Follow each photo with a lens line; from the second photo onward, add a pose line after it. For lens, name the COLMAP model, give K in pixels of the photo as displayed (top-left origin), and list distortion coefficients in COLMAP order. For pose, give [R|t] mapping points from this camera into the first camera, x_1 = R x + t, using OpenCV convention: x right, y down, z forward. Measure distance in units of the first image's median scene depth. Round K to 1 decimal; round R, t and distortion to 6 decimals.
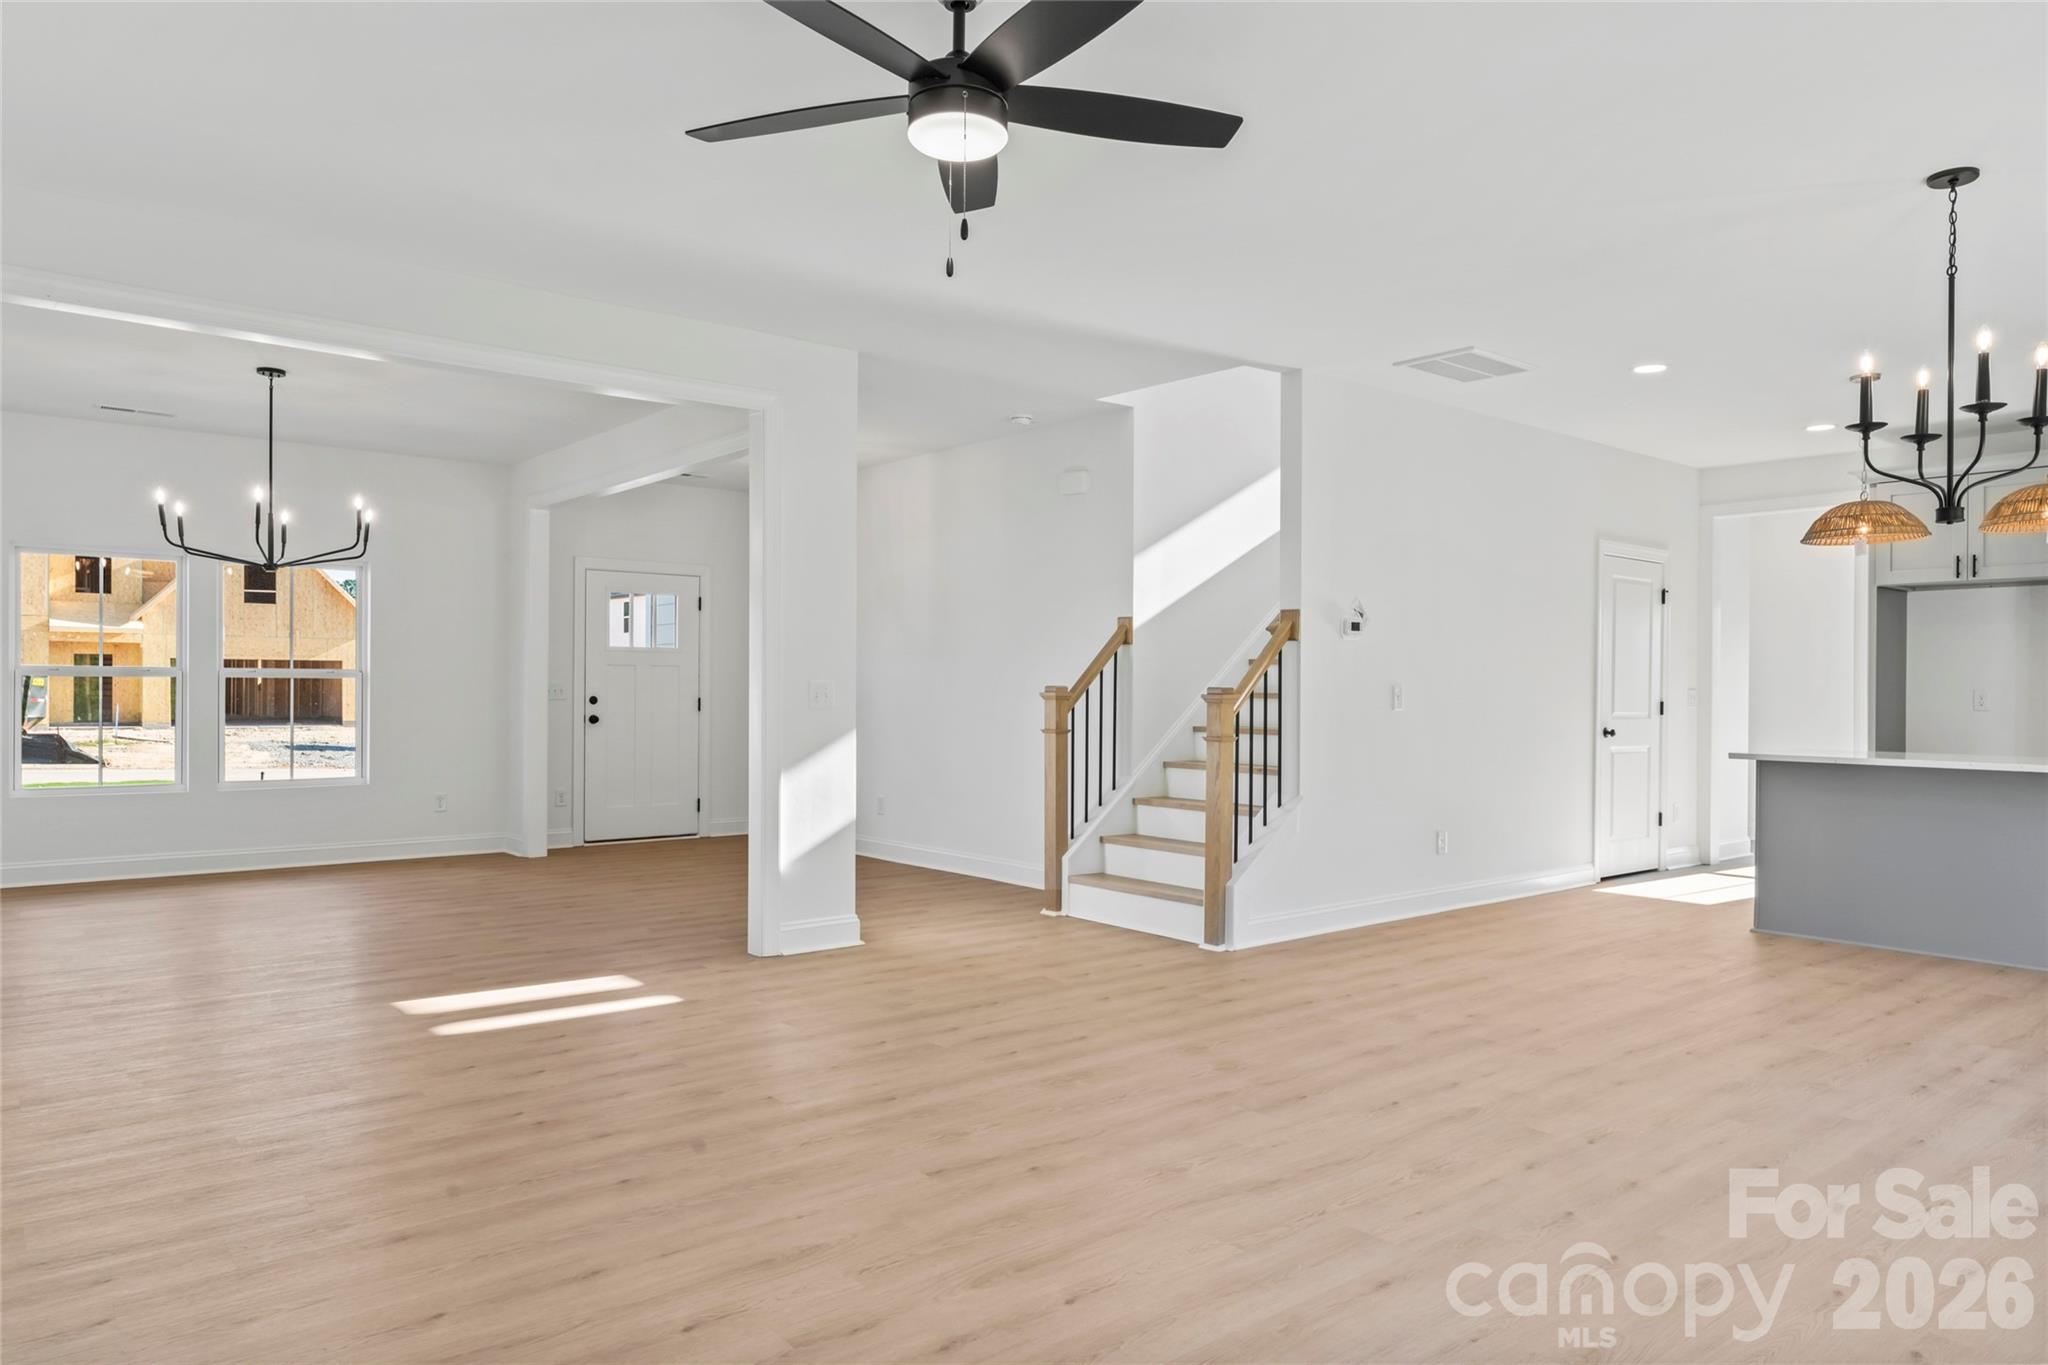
lens RADIAL K [[1316.0, 0, 1026.1], [0, 1316.0, 684.5], [0, 0, 1]] dist [-0.005771, 0.006571]
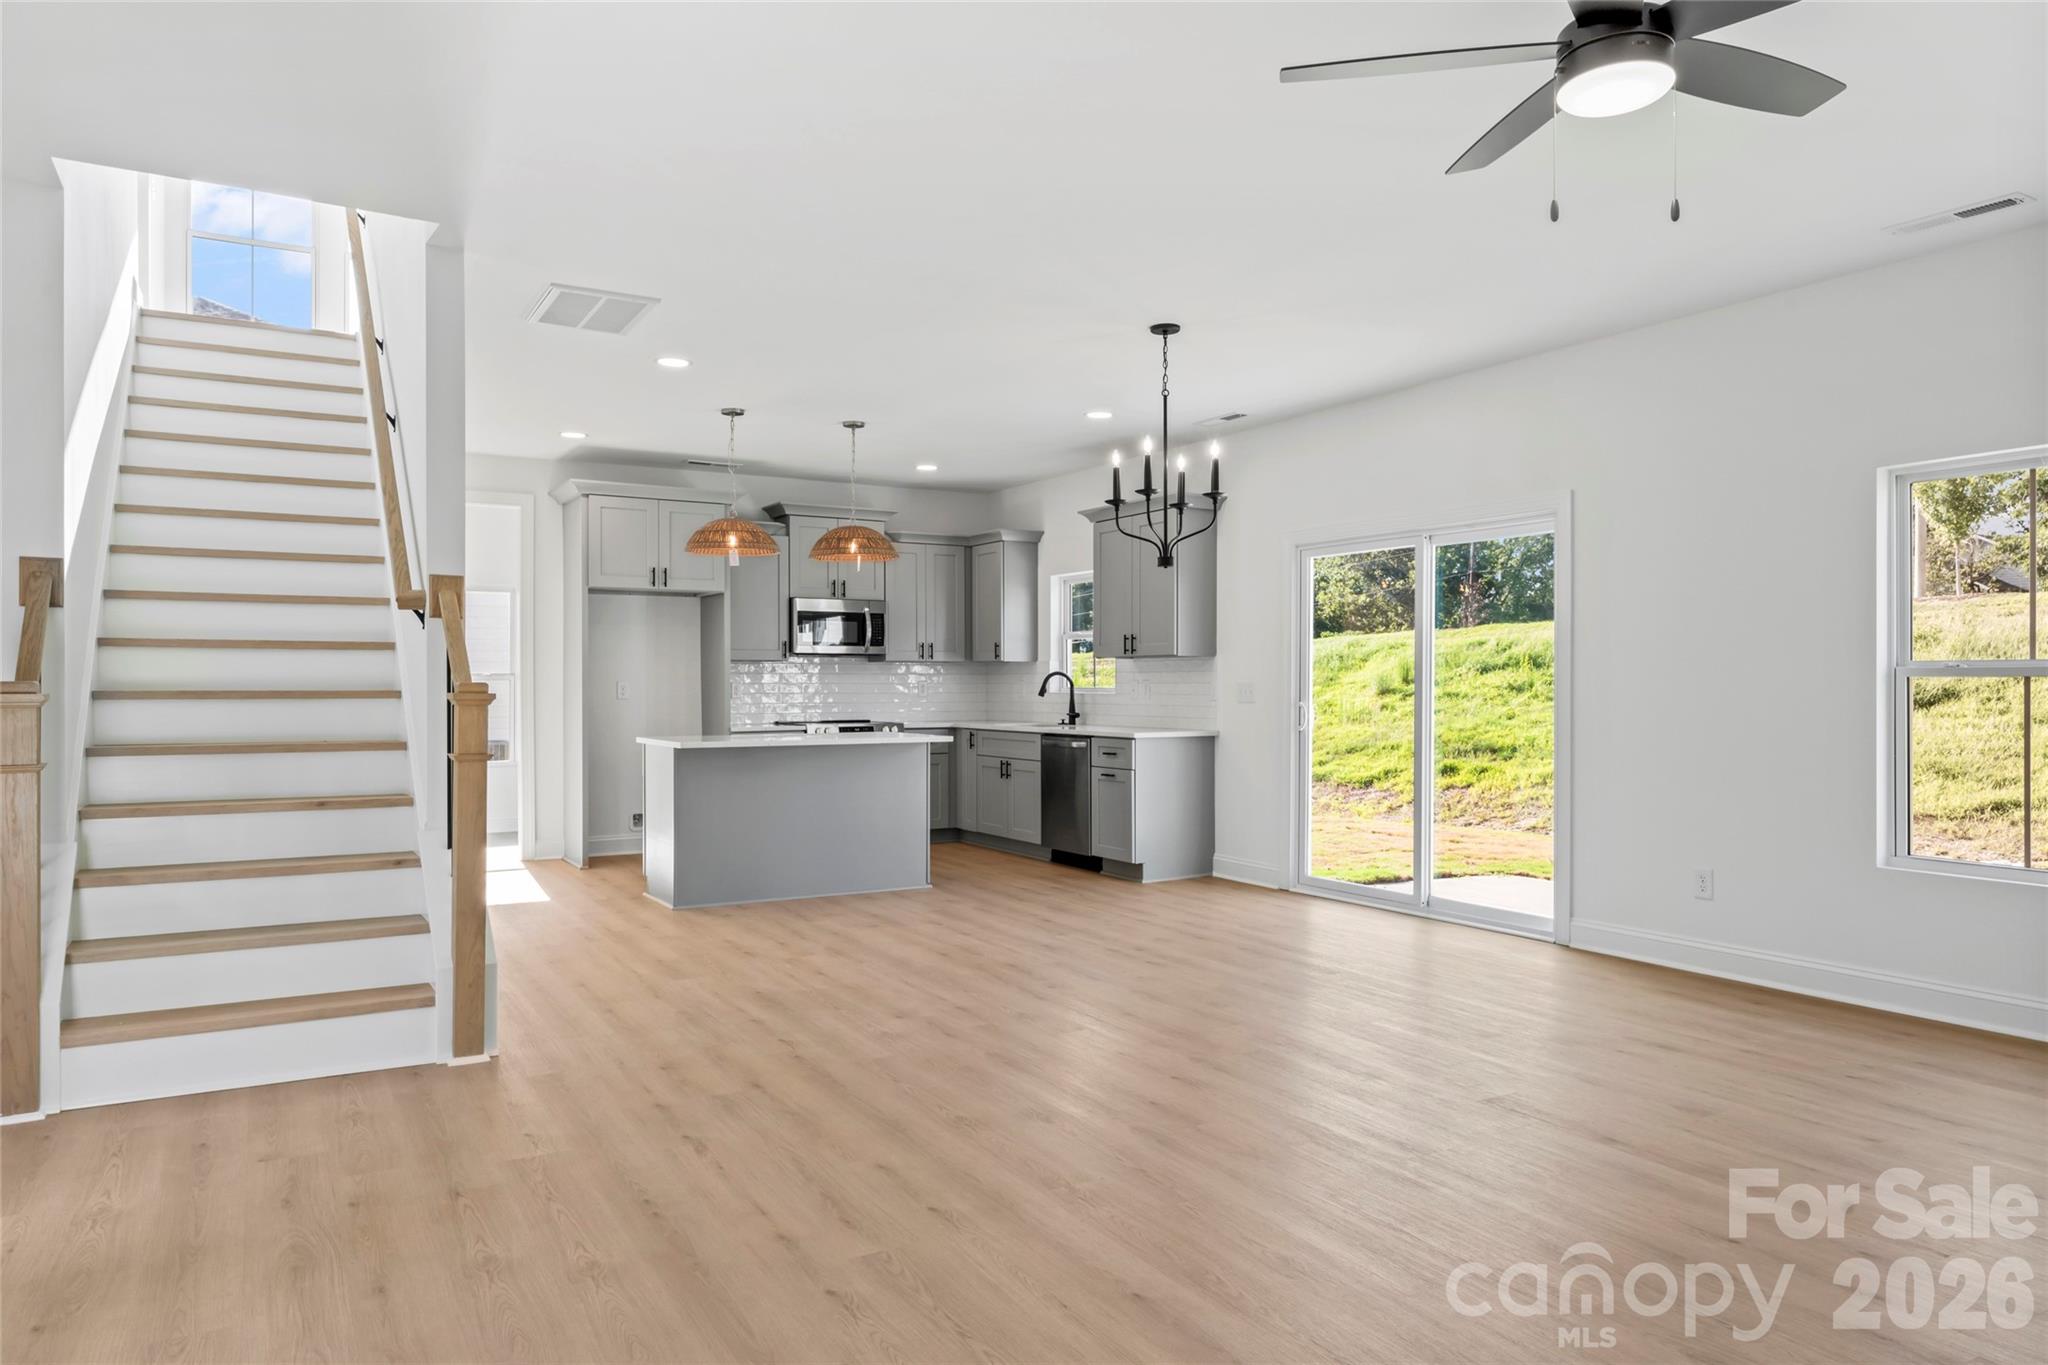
lens RADIAL K [[1316.0, 0, 1025.9], [0, 1316.0, 685.6], [0, 0, 1]] dist [-0.005771, 0.006571]
pose [[0.153368, -0.006190, 0.988150, -0.547098], [-0.002276, 0.999976, 0.006618, -0.001429], [-0.988167, -0.003264, 0.153350, 0.673315]]
